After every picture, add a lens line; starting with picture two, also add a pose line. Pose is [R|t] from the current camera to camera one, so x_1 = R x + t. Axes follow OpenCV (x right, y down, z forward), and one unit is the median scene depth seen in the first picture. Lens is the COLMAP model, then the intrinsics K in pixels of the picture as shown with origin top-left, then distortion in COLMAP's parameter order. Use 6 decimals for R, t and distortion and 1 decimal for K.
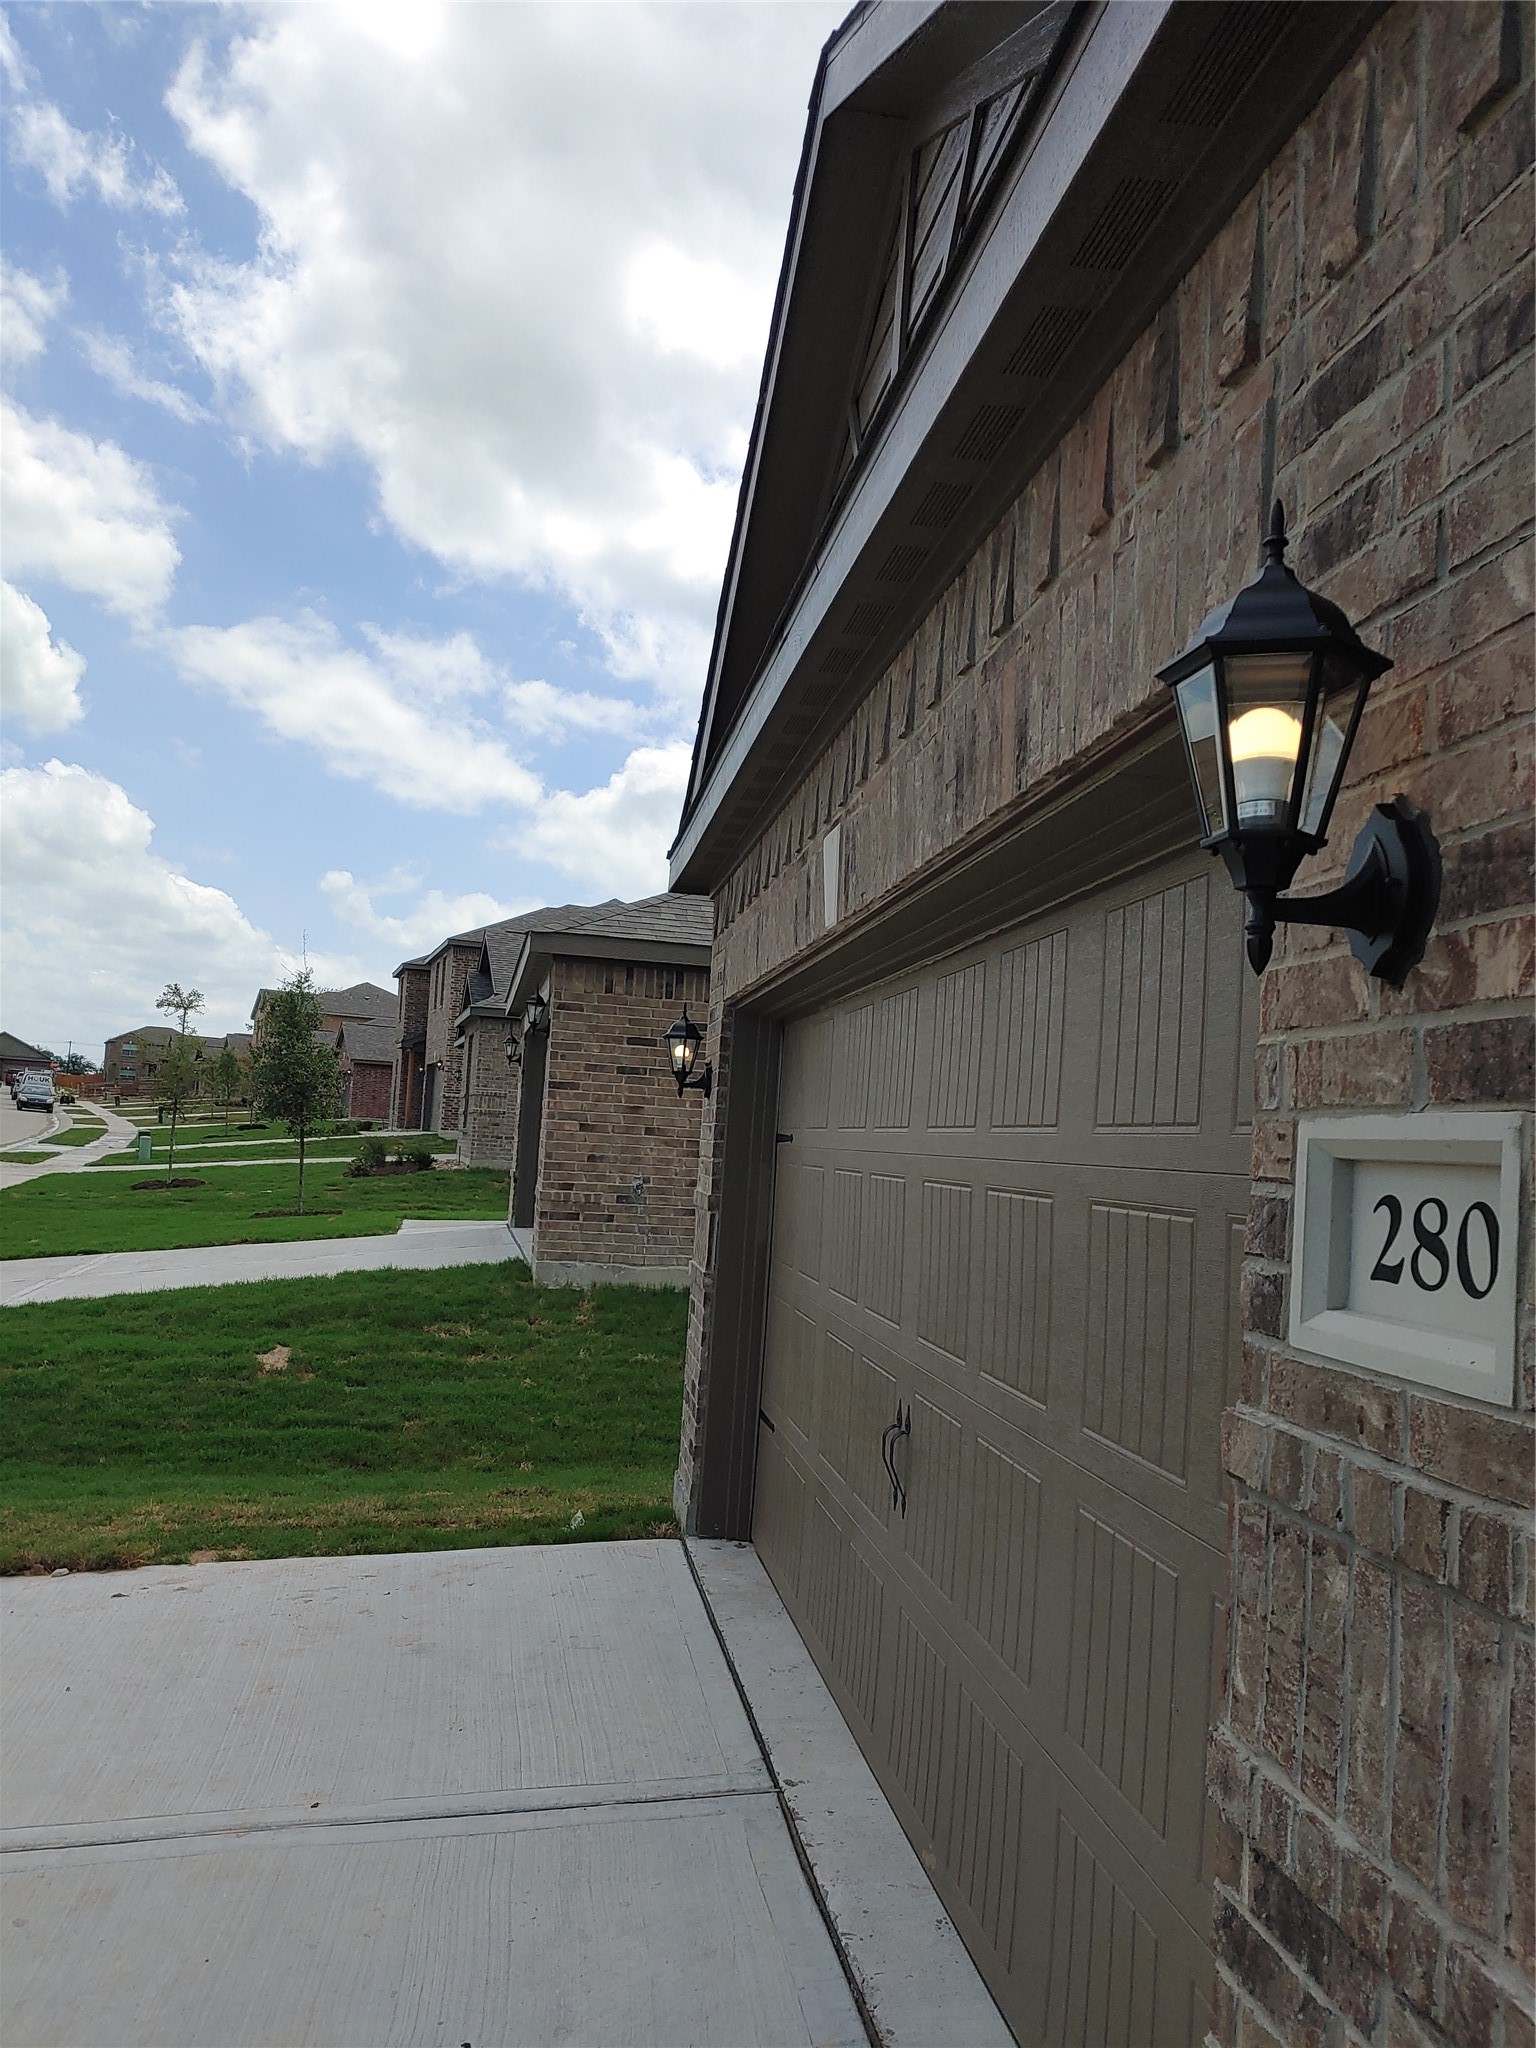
lens RADIAL K [[1570.5, 0, 763.3], [0, 1570.5, 1032.2], [0, 0, 1]] dist [0.002173, -0.009529]
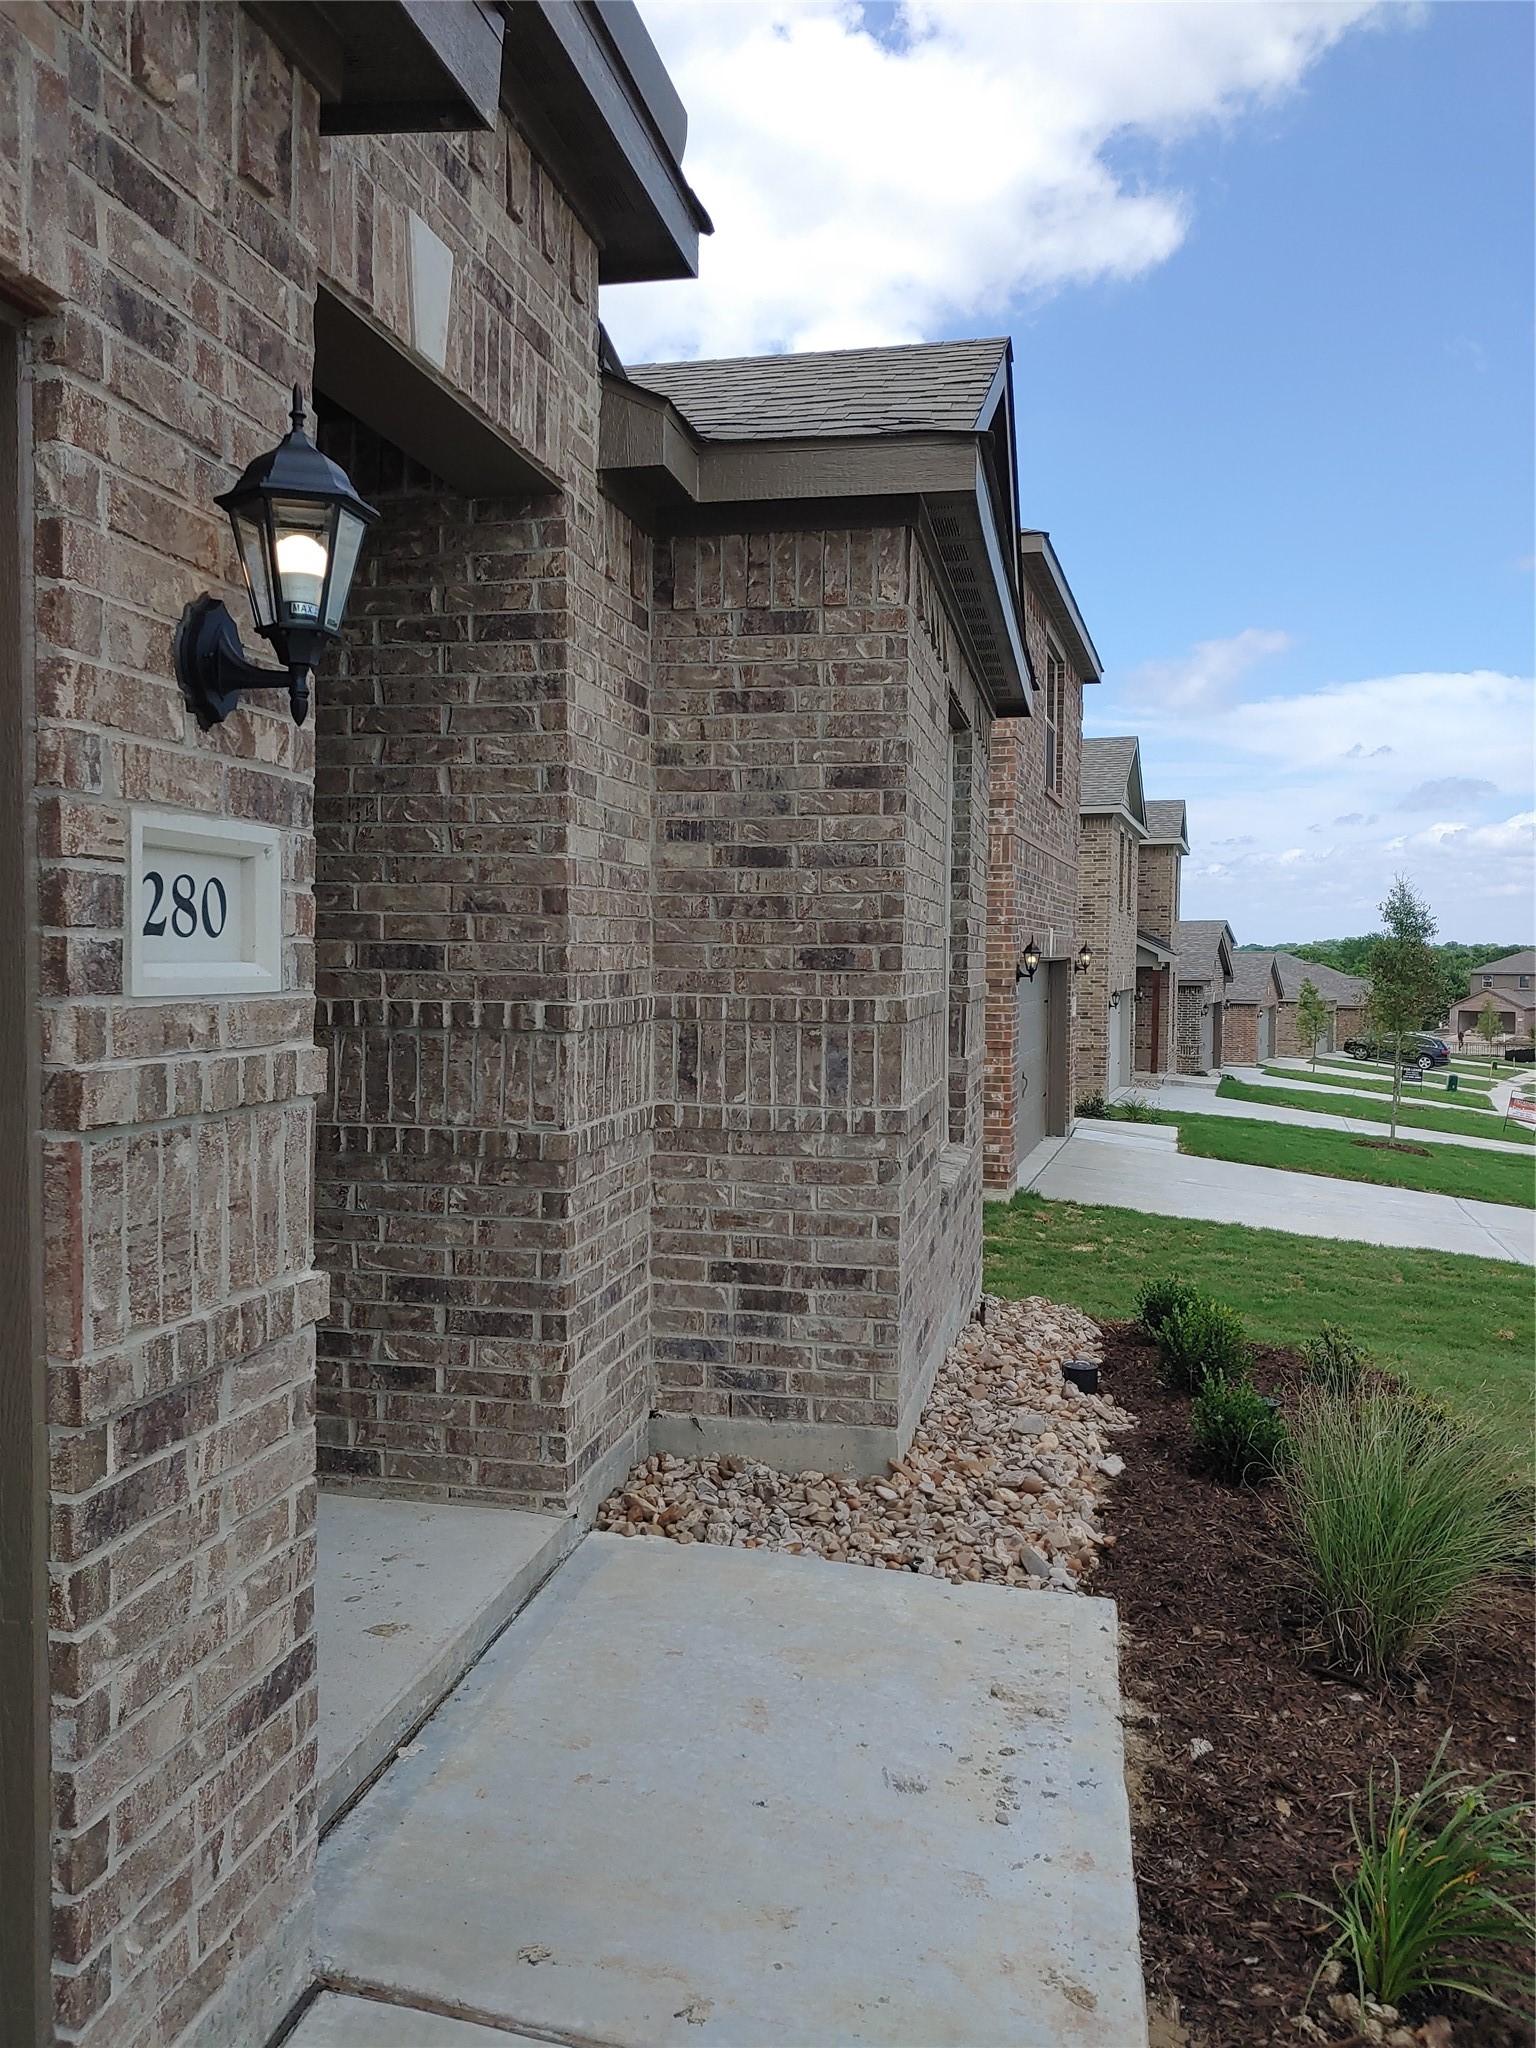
lens RADIAL K [[1570.5, 0, 763.3], [0, 1570.5, 1032.2], [0, 0, 1]] dist [0.002173, -0.009529]
pose [[-0.938368, -0.079919, 0.336271, -0.574060], [-0.085200, 0.996363, -0.000954, 0.203322], [-0.334972, -0.029546, -0.941765, 2.150645]]
